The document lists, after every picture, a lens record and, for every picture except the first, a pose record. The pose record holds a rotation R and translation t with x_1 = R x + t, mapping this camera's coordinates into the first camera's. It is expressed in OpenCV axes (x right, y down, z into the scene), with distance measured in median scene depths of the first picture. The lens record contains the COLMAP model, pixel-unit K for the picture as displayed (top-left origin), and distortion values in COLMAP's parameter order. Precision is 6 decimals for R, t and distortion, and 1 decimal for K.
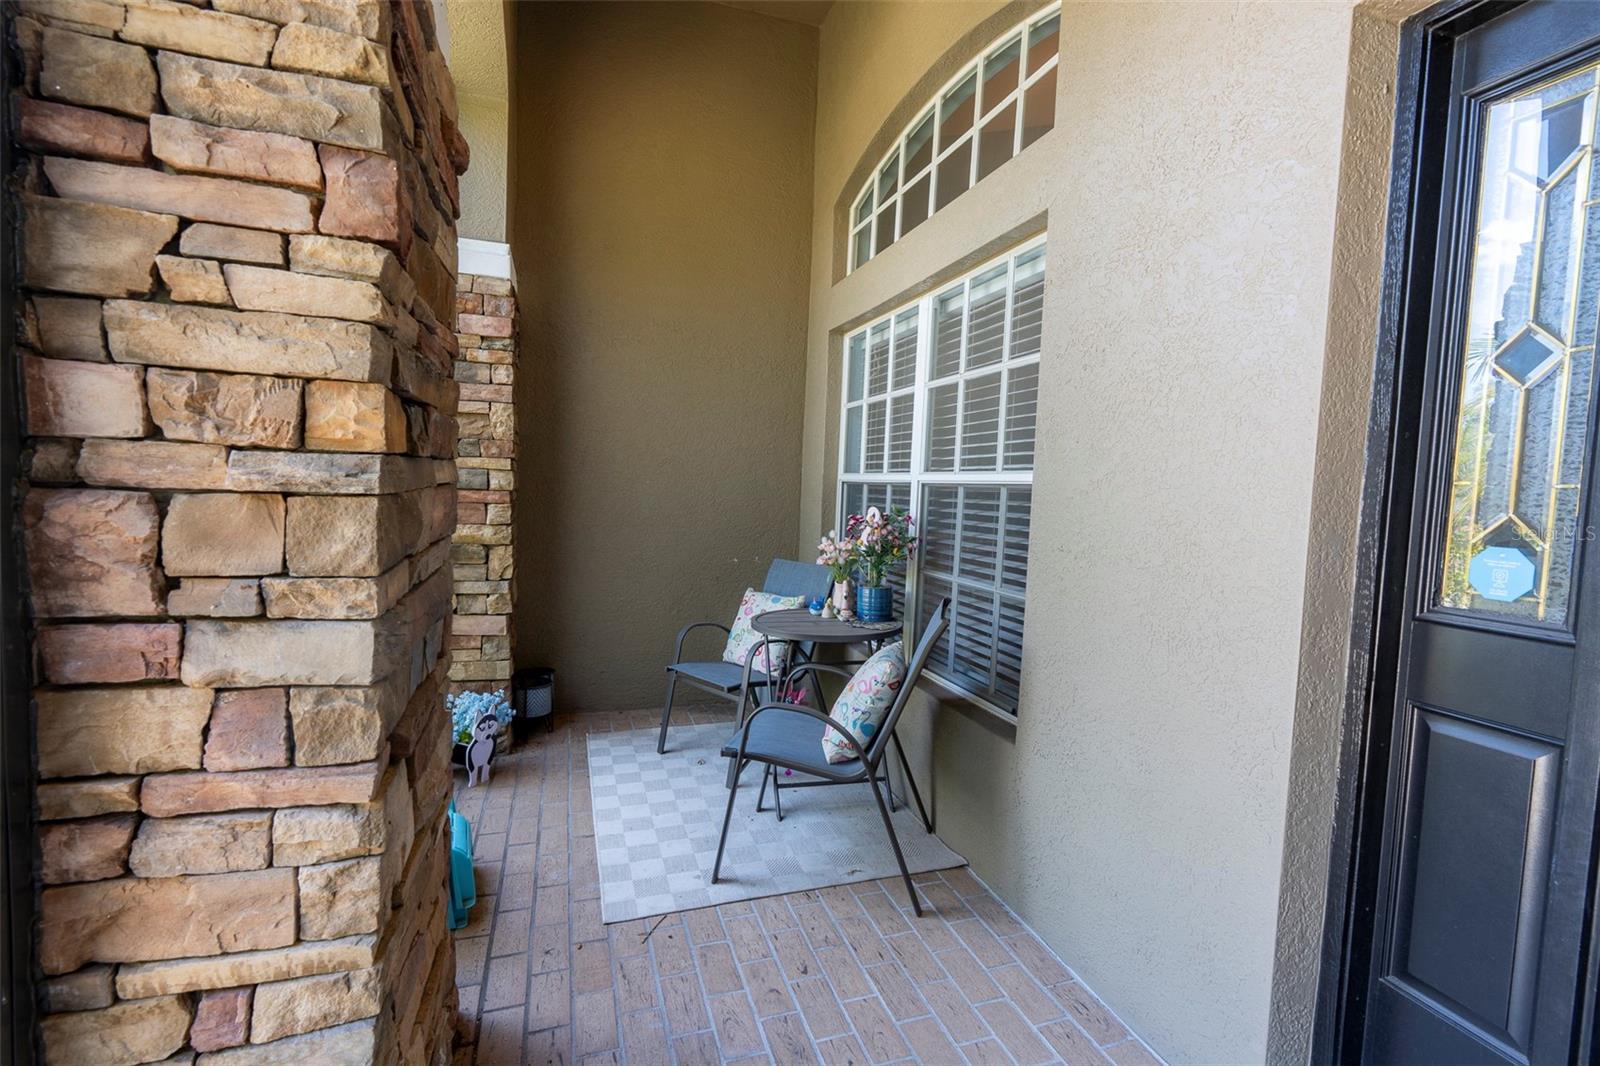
lens RADIAL K [[723.0, 0, 803.5], [0, 723.0, 530.7], [0, 0, 1]] dist [-0.002210, 0.000596]
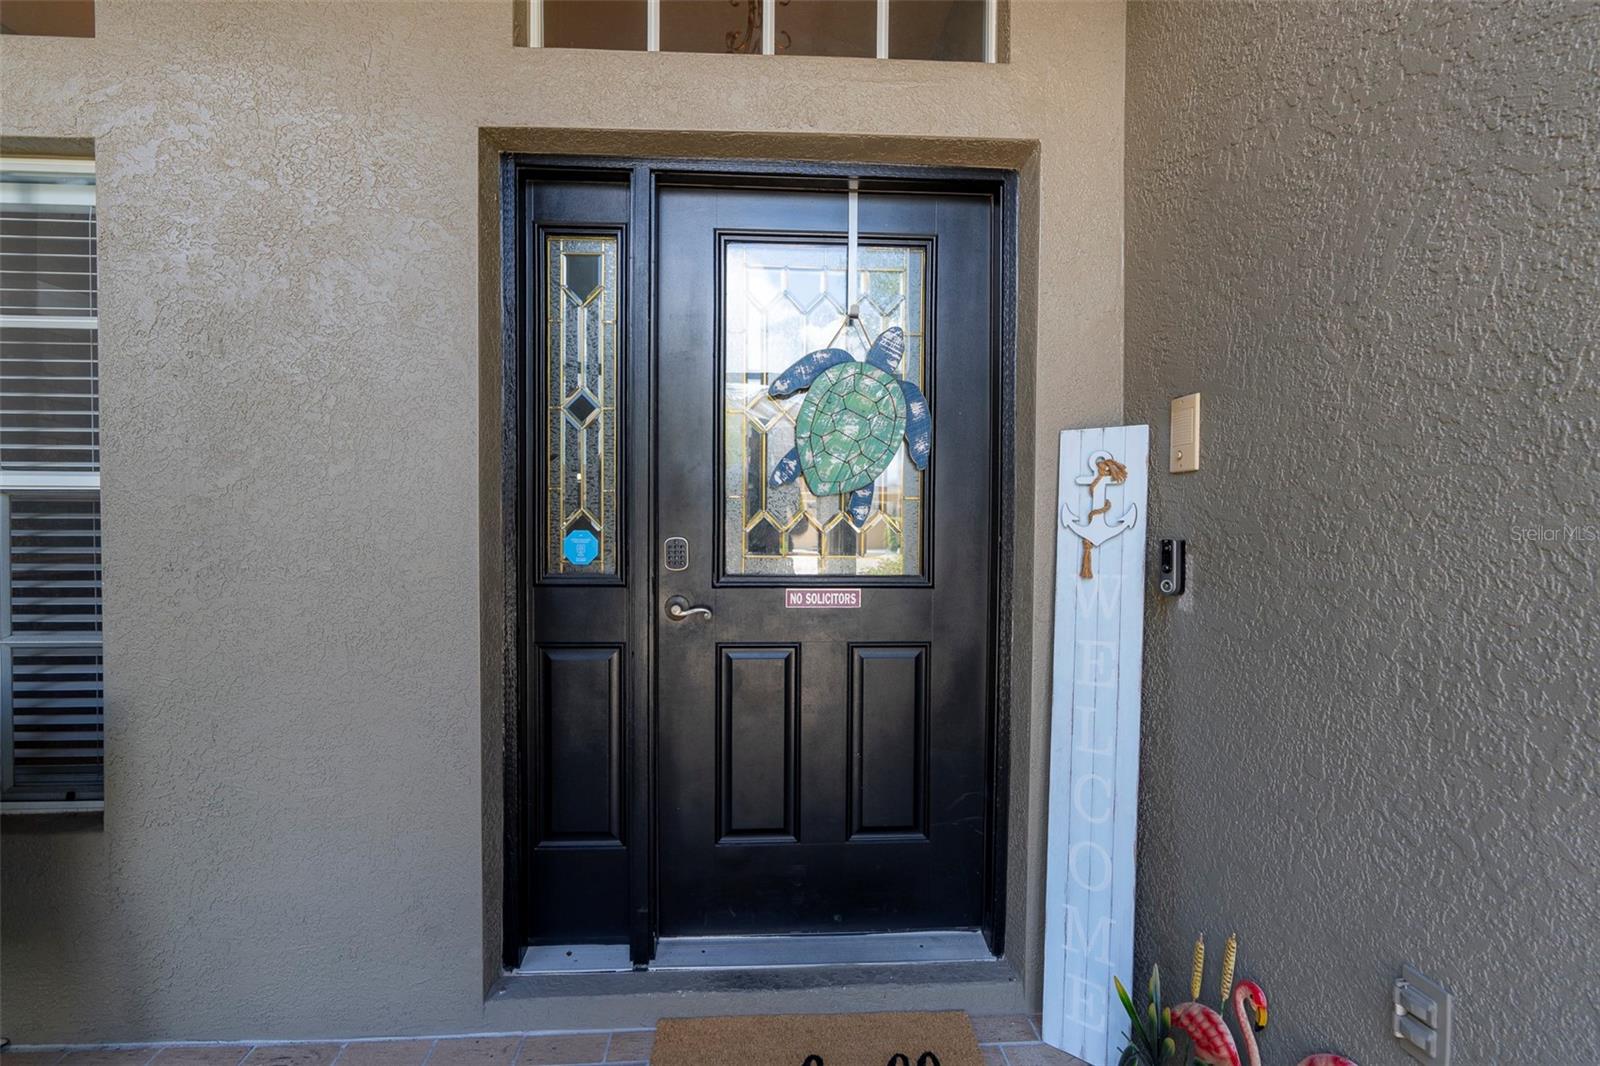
lens RADIAL K [[751.9, 0, 798.7], [0, 751.9, 530.2], [0, 0, 1]] dist [-0.002658, 0.000382]
pose [[0.257016, -0.059131, 0.964596, -0.426001], [0.061649, 0.997097, 0.044697, -0.018543], [-0.964439, 0.047979, 0.259915, 0.113249]]
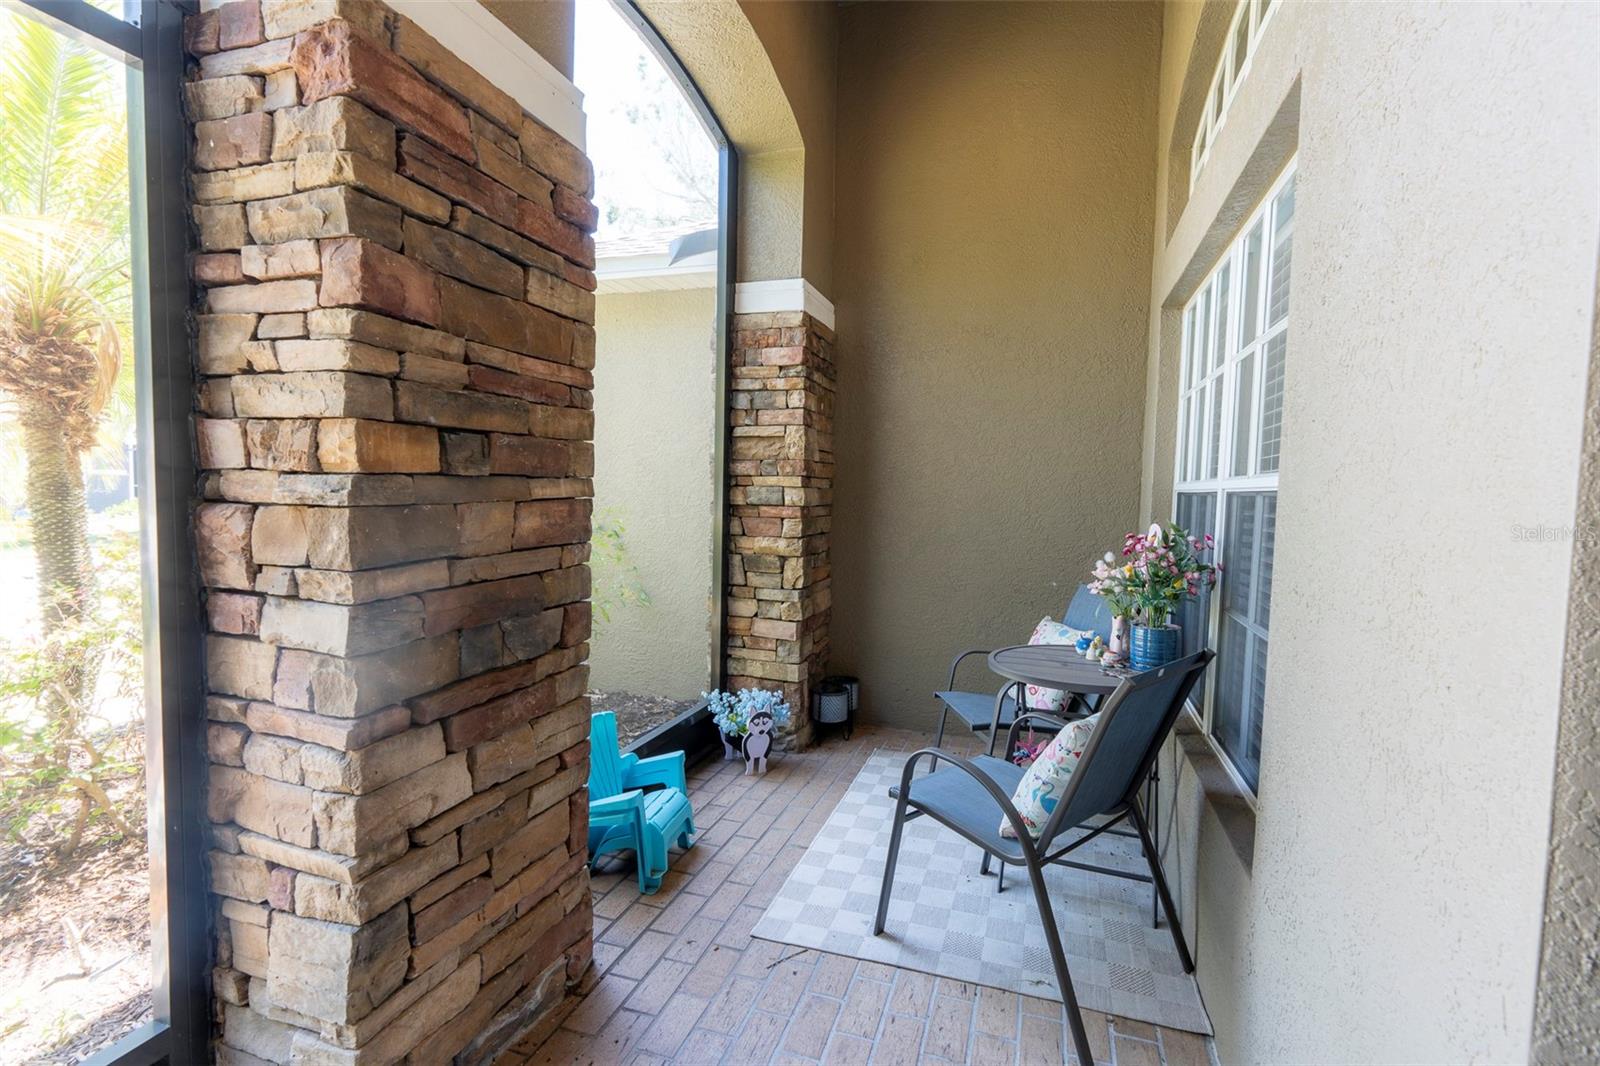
lens RADIAL K [[725.1, 0, 804.7], [0, 725.1, 529.2], [0, 0, 1]] dist [-0.002830, -0.000194]
pose [[0.800709, 0.011995, -0.598933, 0.575999], [-0.027712, 0.999471, -0.017031, -0.007421], [0.598412, 0.030234, 0.800618, 0.336790]]
